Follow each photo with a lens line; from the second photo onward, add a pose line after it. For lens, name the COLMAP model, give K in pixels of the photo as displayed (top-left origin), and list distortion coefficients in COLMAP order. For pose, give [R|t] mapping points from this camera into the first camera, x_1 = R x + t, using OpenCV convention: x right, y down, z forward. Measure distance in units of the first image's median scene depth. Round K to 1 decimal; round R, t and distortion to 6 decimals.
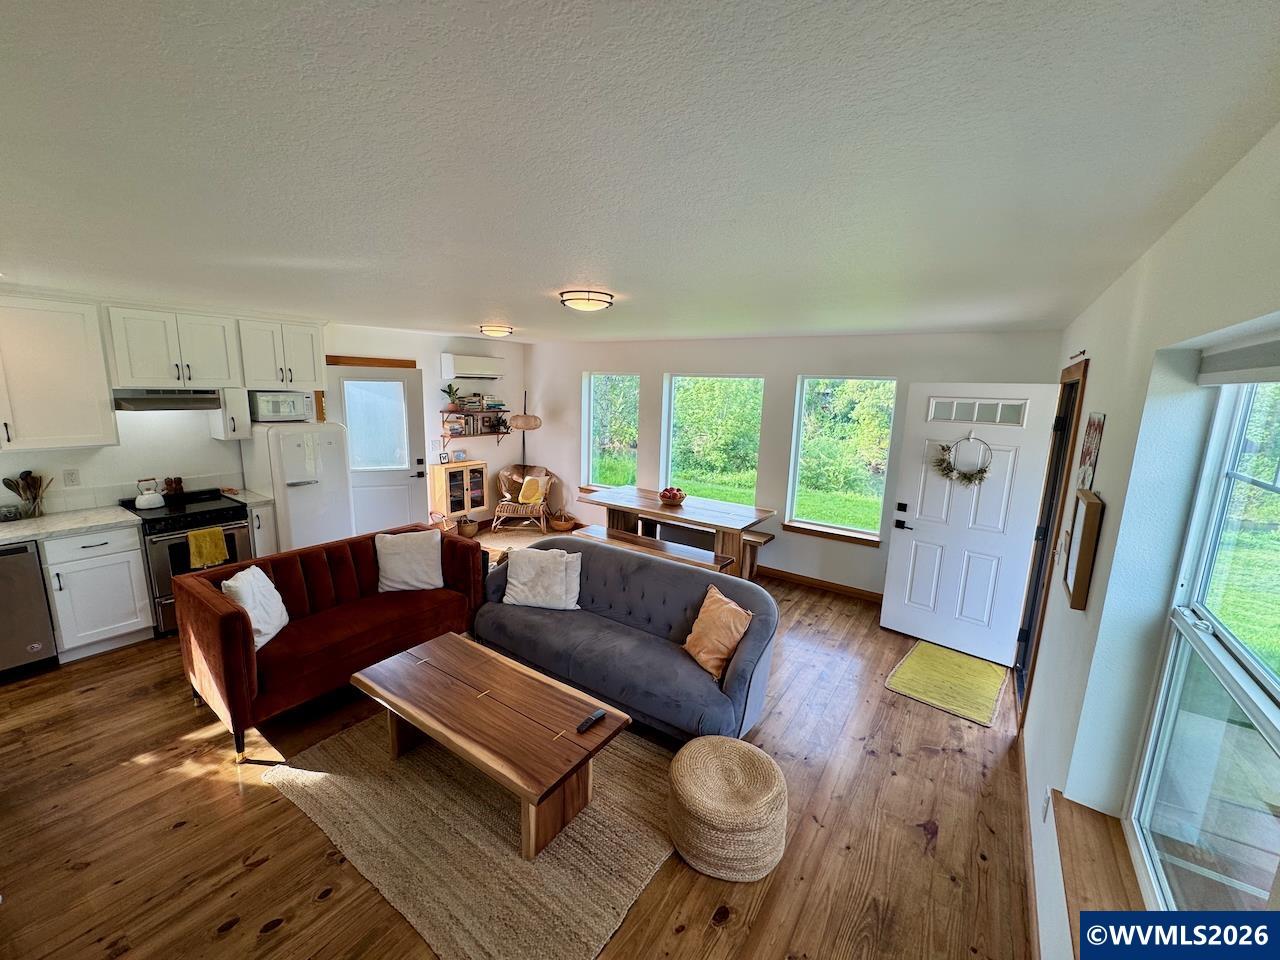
lens RADIAL K [[510.2, 0, 638.3], [0, 510.2, 479.0], [0, 0, 1]] dist [-0.000933, -0.000063]
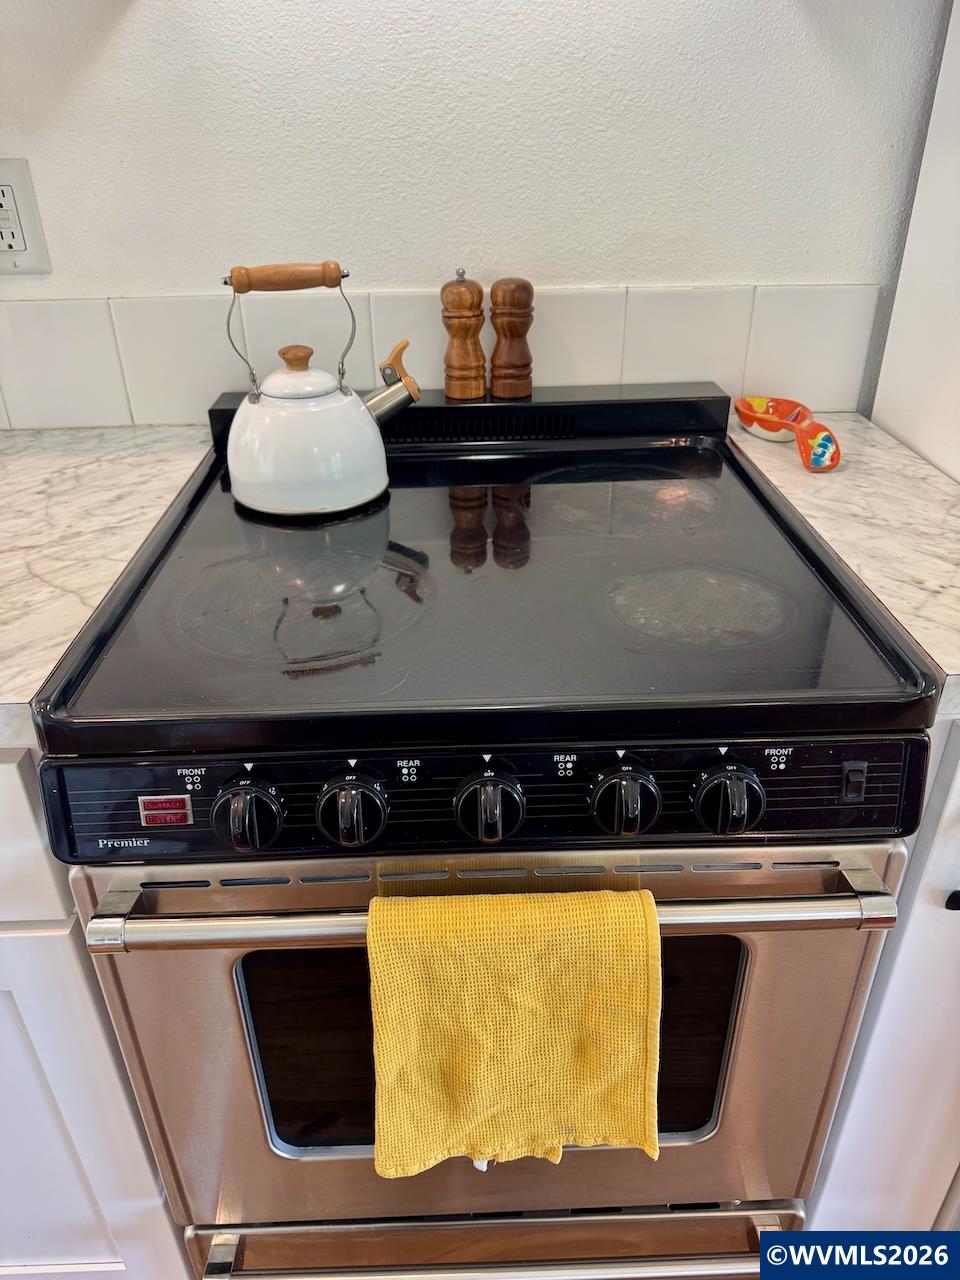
lens RADIAL K [[893.5, 0, 480.0], [0, 893.5, 640.0], [0, 0, 1]] dist [0.141272, -0.231680]
pose [[0.600575, 0.373699, -0.706865, -0.726287], [-0.119763, 0.916129, 0.382576, -0.007560], [0.790548, -0.145109, 0.594960, 0.868717]]
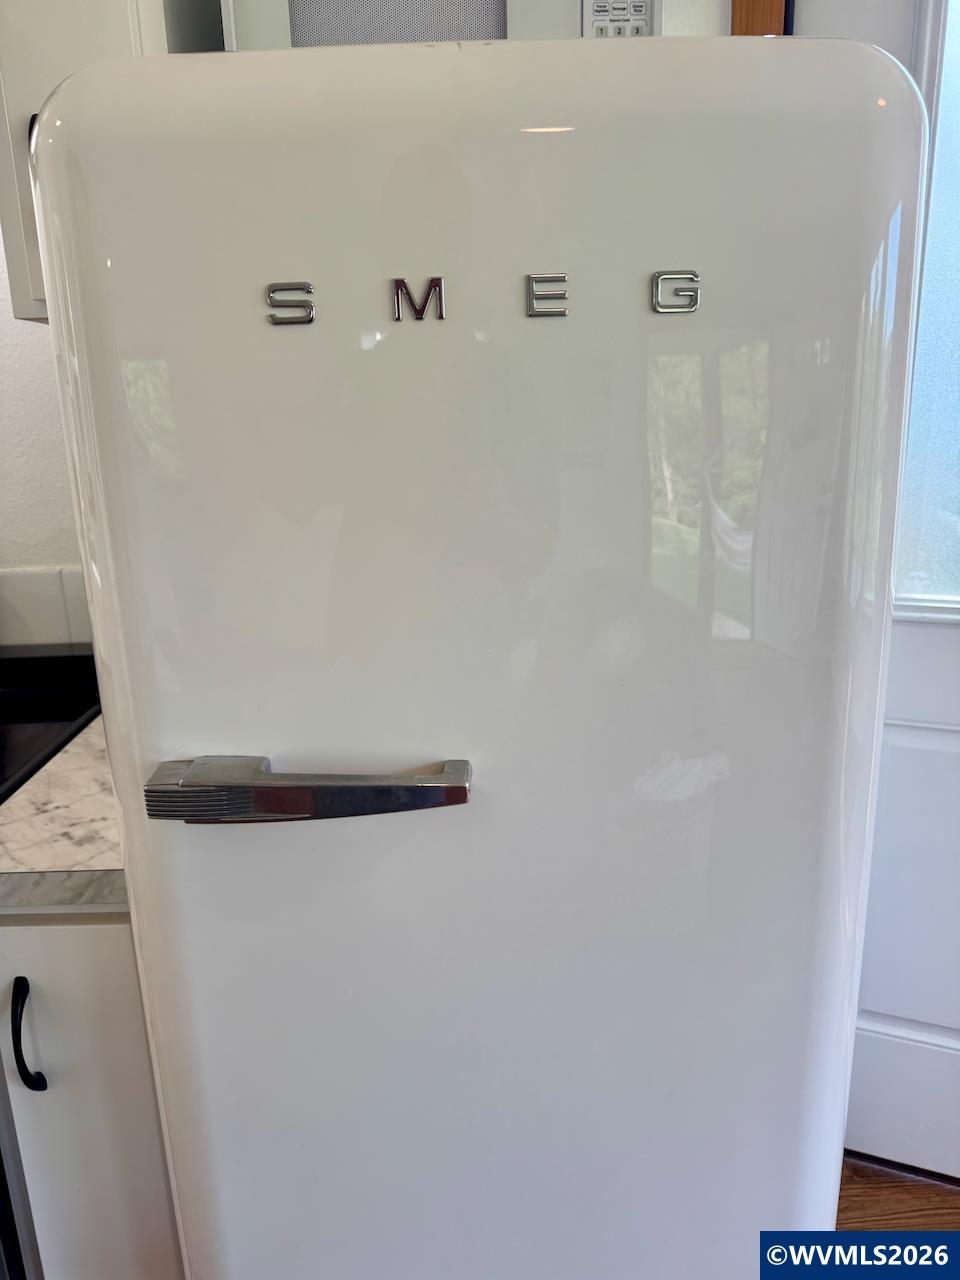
lens RADIAL K [[913.3, 0, 481.4], [0, 913.3, 667.3], [0, 0, 1]] dist [-0.004478, -0.002227]
pose [[0.594796, 0.187992, -0.781586, -0.575534], [-0.106839, 0.982133, 0.154923, -0.037664], [0.796745, -0.008644, 0.604254, 0.997900]]
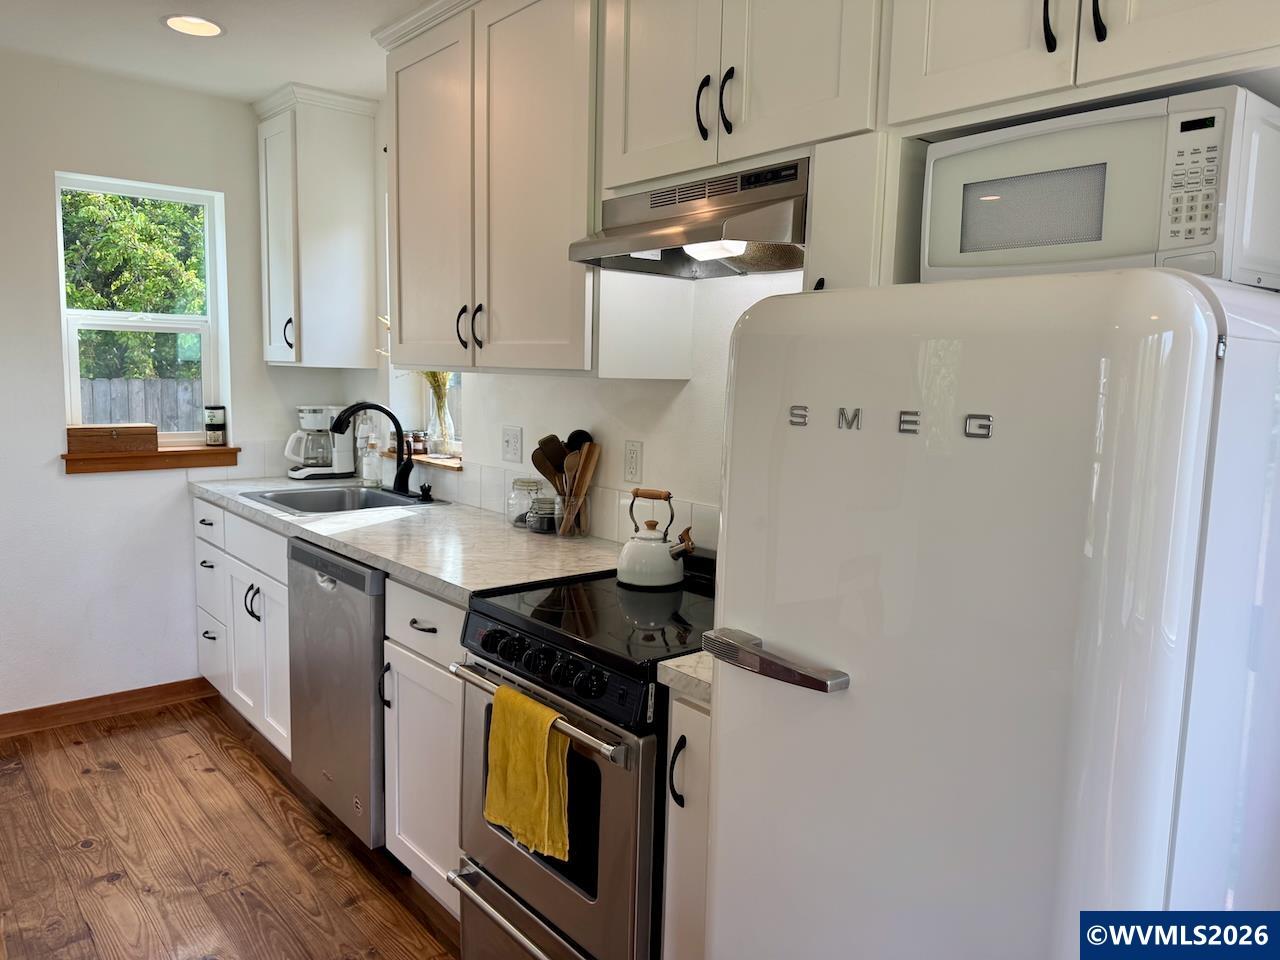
lens RADIAL K [[893.5, 0, 640.3], [0, 893.5, 481.6], [0, 0, 1]] dist [0.141272, -0.231680]
pose [[-0.252008, 0.084472, -0.964031, -0.417931], [-0.205615, 0.968763, 0.138637, -0.079212], [0.945629, 0.233157, -0.226768, 1.087528]]
